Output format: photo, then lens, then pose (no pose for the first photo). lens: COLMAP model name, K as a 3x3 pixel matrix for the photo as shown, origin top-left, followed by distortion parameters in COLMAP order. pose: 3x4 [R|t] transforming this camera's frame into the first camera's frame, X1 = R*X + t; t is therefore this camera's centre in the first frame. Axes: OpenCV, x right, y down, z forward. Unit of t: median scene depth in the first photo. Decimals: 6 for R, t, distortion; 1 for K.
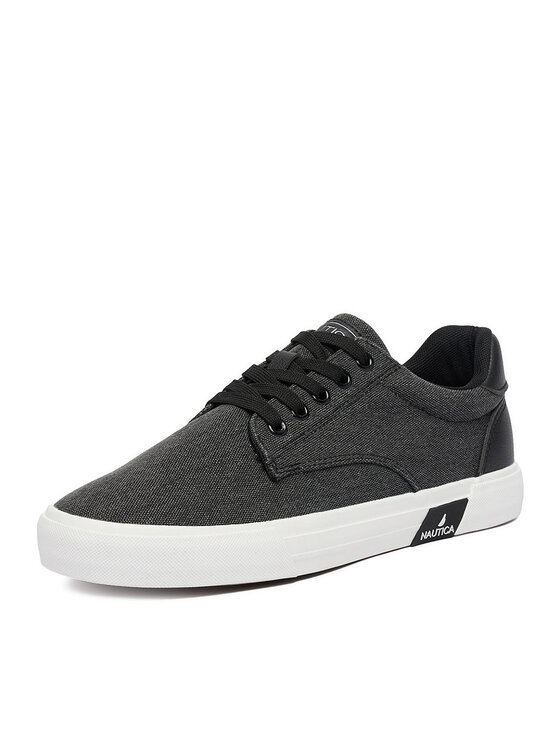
lens RADIAL K [[1673.1, 0, 280.0], [0, 1673.1, 373.0], [0, 0, 1]] dist [0.002615, -0.028870]
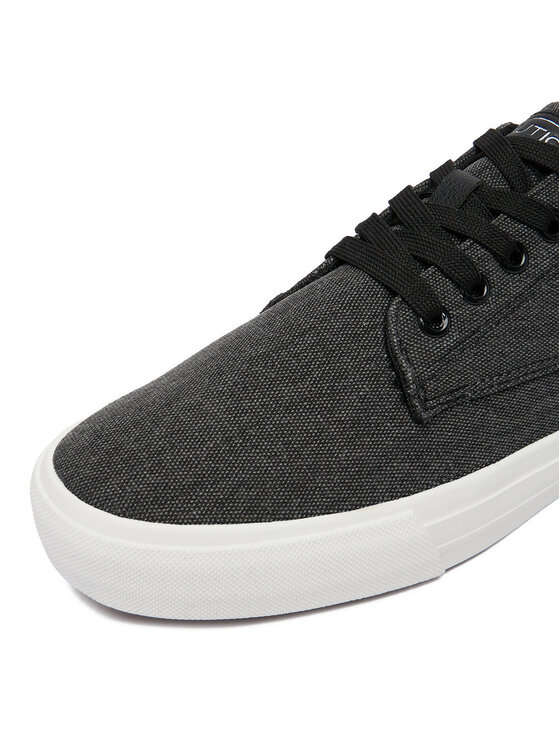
lens RADIAL K [[1004.6, 0, 280.0], [0, 1004.6, 373.0], [0, 0, 1]] dist [-0.028964, -0.063943]
pose [[0.984100, 0.088781, -0.153836, 0.001086], [-0.025618, 0.928006, 0.371684, -0.082703], [0.175759, -0.361833, 0.915525, 0.654632]]
